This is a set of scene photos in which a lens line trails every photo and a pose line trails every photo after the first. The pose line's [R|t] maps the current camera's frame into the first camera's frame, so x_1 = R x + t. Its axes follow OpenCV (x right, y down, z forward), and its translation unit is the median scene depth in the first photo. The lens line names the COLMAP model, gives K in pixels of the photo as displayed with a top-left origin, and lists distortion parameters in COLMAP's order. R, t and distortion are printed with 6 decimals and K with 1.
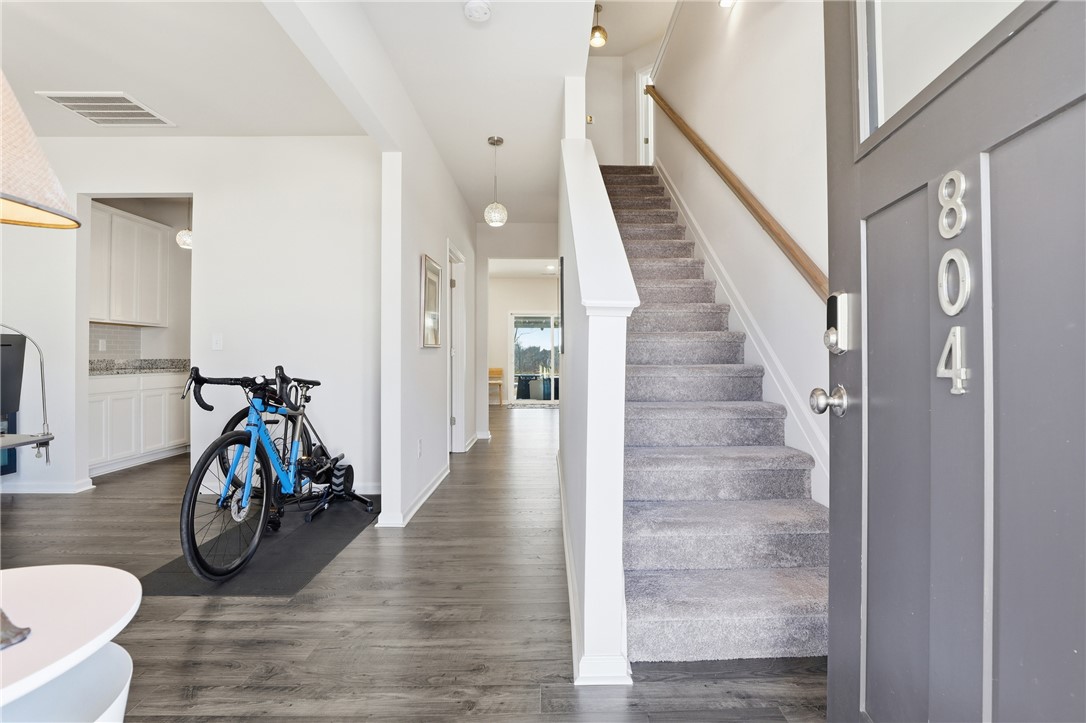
lens RADIAL K [[501.6, 0, 548.3], [0, 501.6, 351.9], [0, 0, 1]] dist [-0.001181, -0.000107]
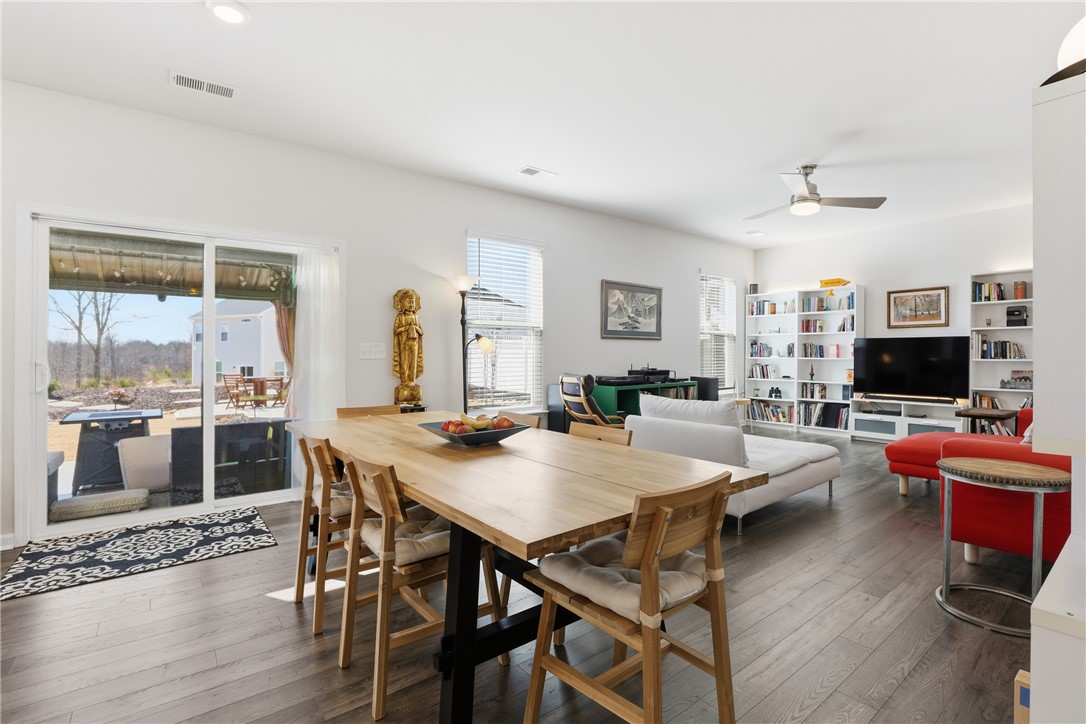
lens RADIAL K [[501.6, 0, 548.3], [0, 501.6, 352.4], [0, 0, 1]] dist [-0.001181, -0.000107]
pose [[0.793930, 0.004517, 0.607992, -0.014865], [-0.007659, 0.999967, 0.002572, -0.002688], [-0.607961, -0.006699, 0.793939, 0.577341]]
